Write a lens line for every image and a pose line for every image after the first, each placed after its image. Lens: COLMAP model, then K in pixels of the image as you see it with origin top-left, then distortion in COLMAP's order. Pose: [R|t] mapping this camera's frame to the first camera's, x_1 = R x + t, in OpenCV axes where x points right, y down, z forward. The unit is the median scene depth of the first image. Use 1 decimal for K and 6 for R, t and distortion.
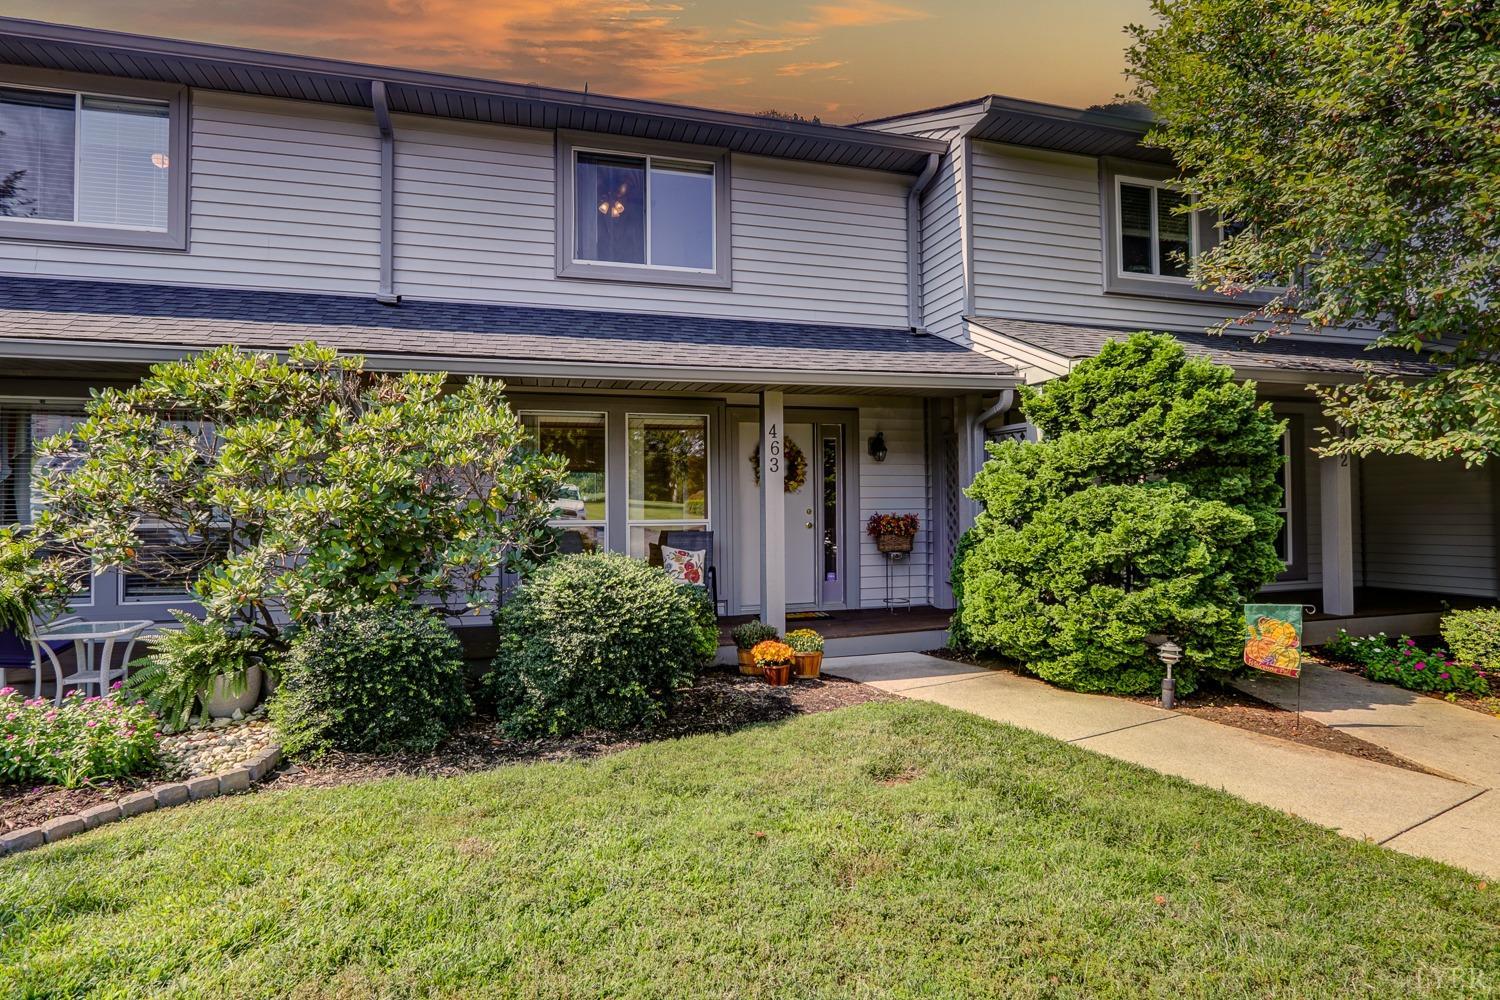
lens RADIAL K [[740.7, 0, 736.6], [0, 740.7, 497.6], [0, 0, 1]] dist [-0.015745, 0.001485]
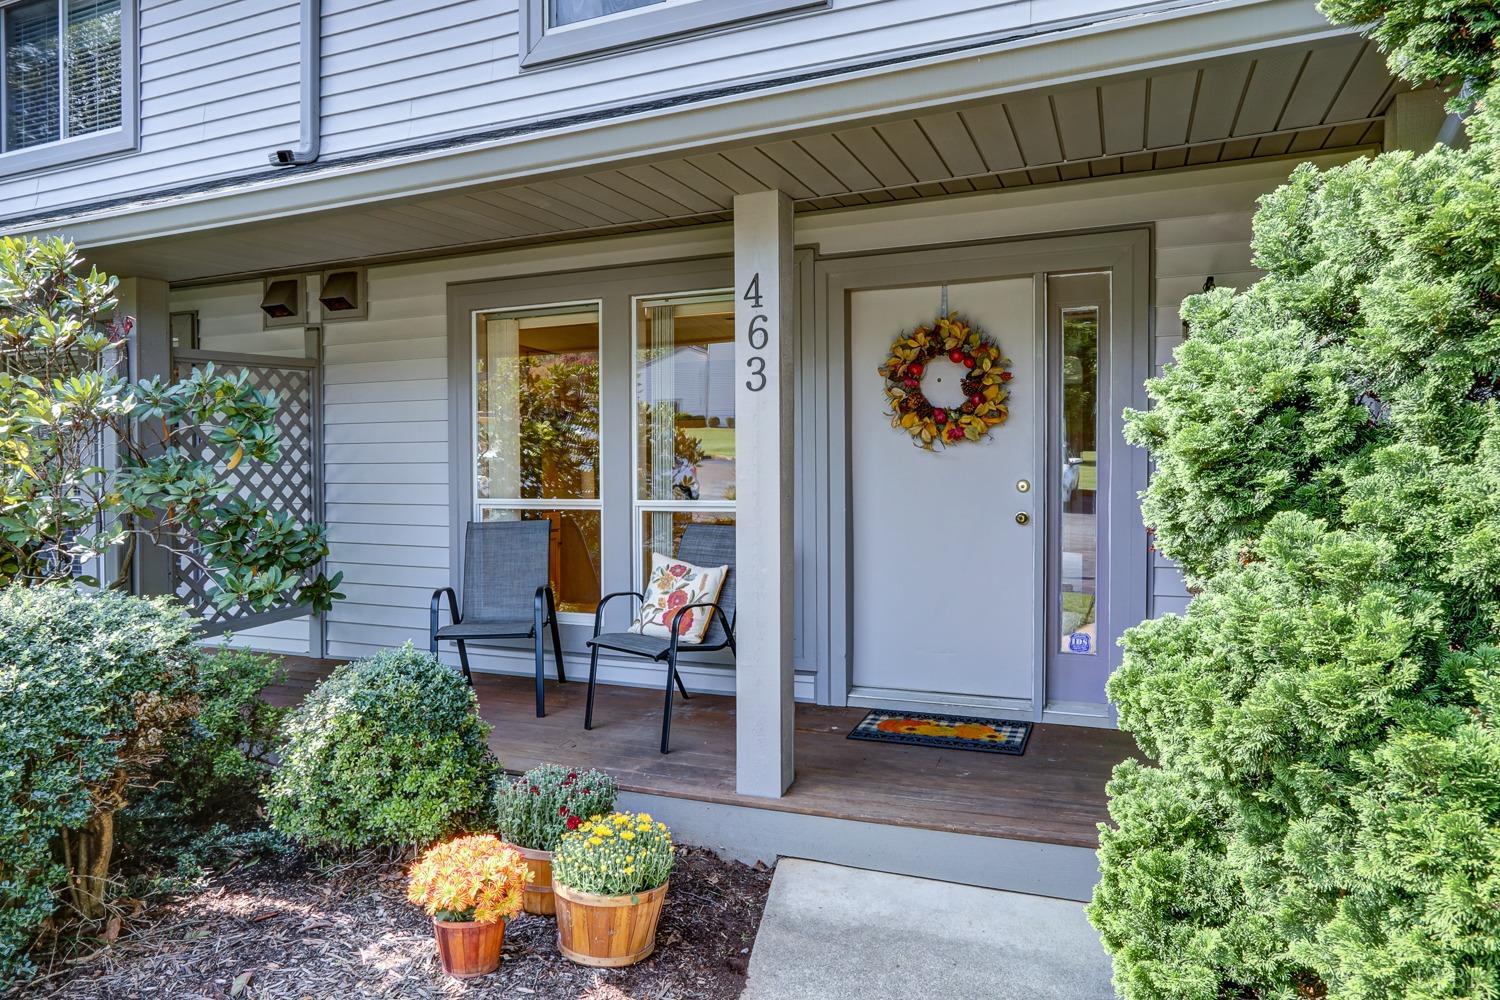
lens RADIAL K [[906.7, 0, 752.0], [0, 906.7, 495.9], [0, 0, 1]] dist [-0.008450, -0.000218]
pose [[0.796110, 0.015576, -0.604951, 0.427969], [0.009393, 0.999230, 0.038089, 0.004709], [0.605079, -0.036006, 0.795351, 0.727537]]
